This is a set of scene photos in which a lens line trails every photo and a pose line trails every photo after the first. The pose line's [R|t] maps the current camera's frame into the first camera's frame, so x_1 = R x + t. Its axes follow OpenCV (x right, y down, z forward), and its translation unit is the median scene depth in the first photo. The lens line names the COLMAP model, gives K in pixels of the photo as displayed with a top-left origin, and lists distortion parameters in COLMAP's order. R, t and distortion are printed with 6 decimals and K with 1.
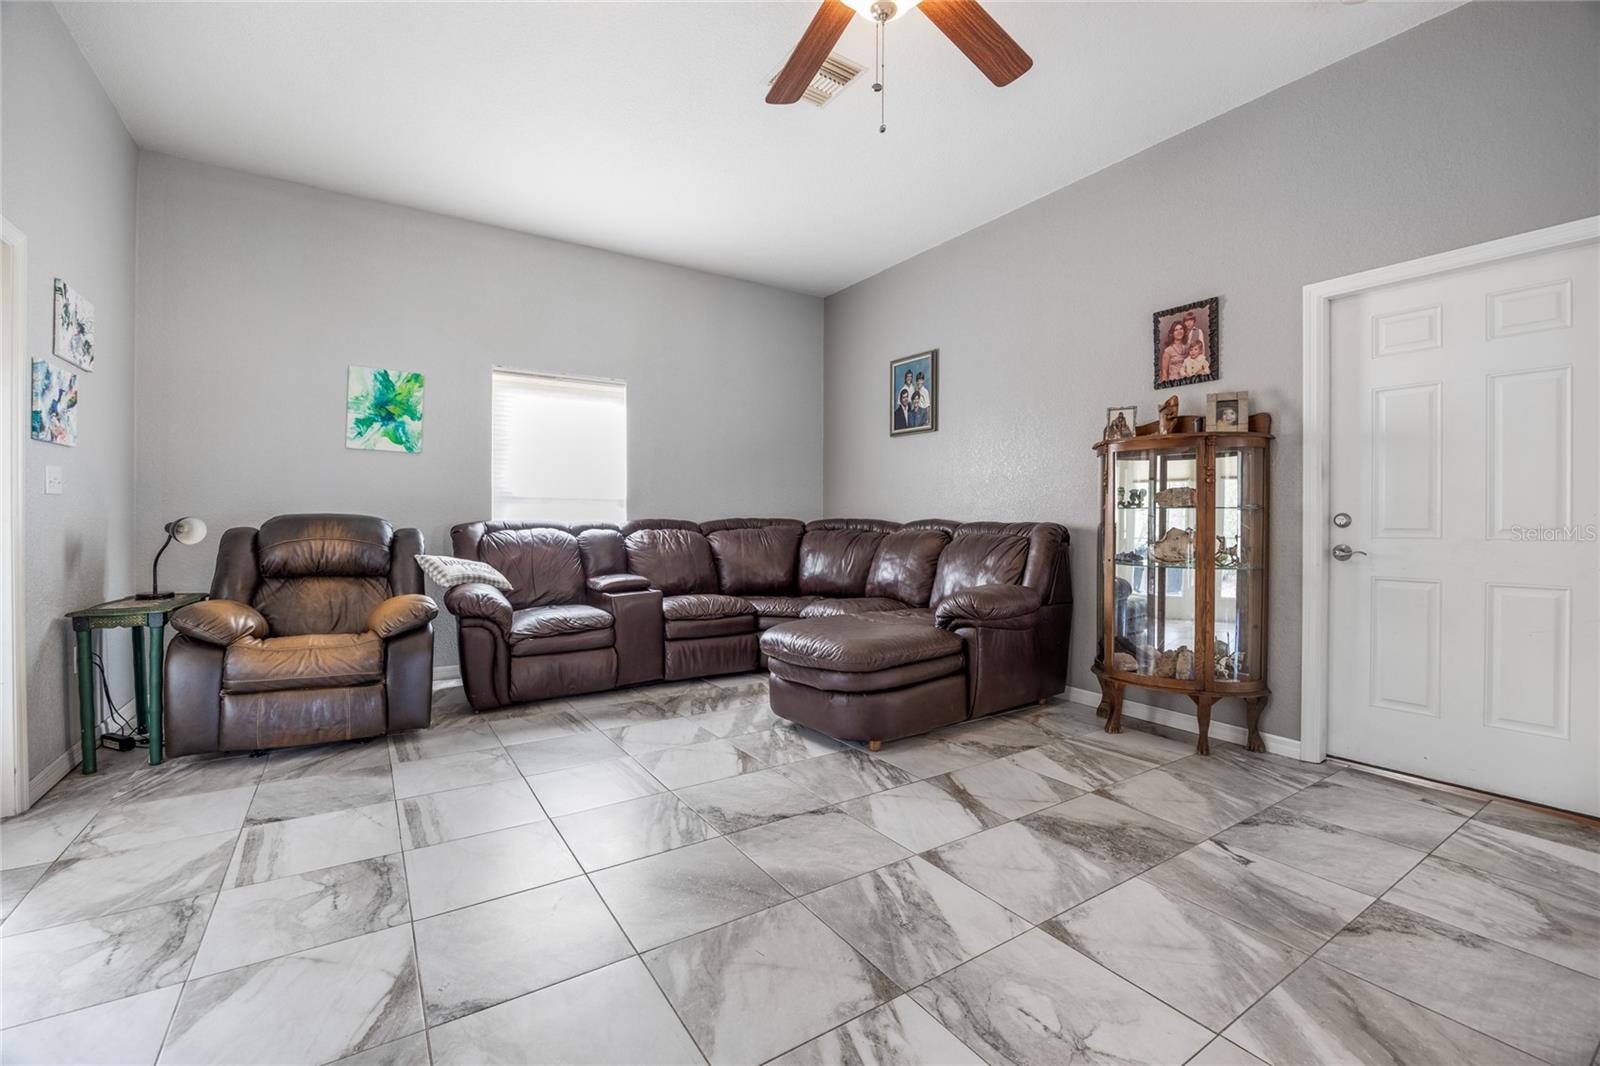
lens RADIAL K [[680.0, 0, 799.2], [0, 680.0, 525.8], [0, 0, 1]] dist [-0.015394, 0.000040]
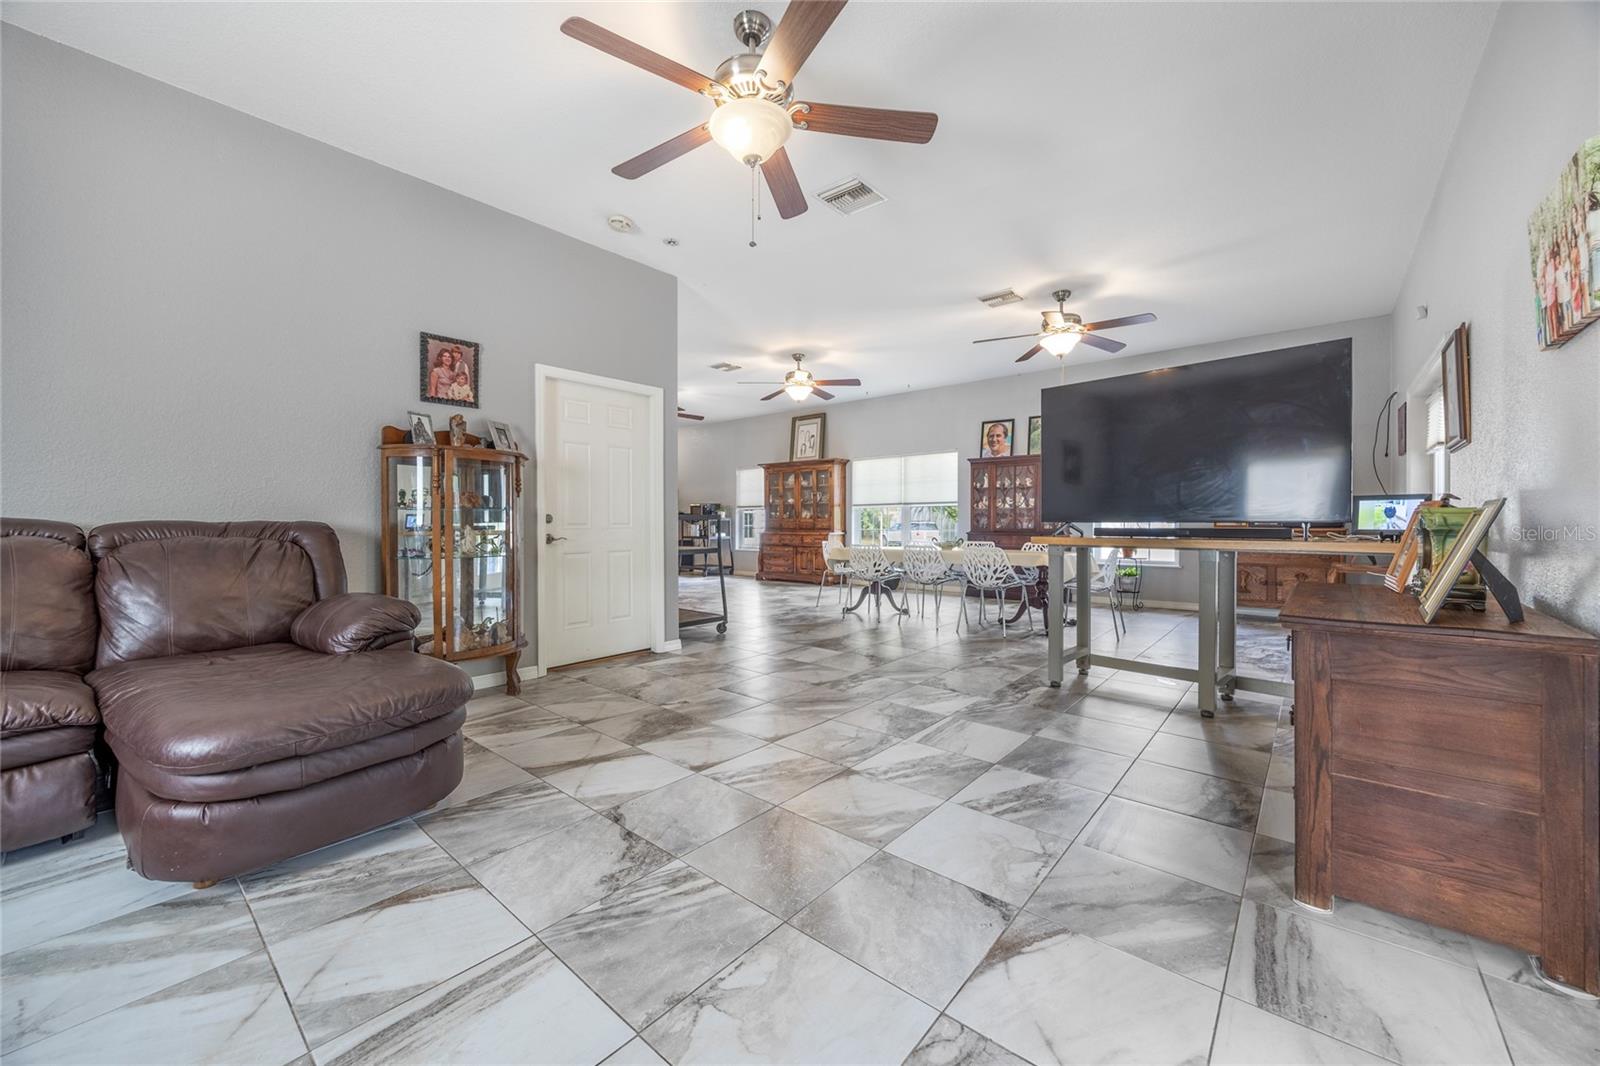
lens RADIAL K [[606.5, 0, 805.8], [0, 606.5, 528.6], [0, 0, 1]] dist [-0.001145, 0.000109]
pose [[-0.284040, -0.017962, 0.958644, -0.727737], [0.005793, 0.999774, 0.020449, -0.010544], [-0.958795, 0.011362, -0.283872, 0.808462]]
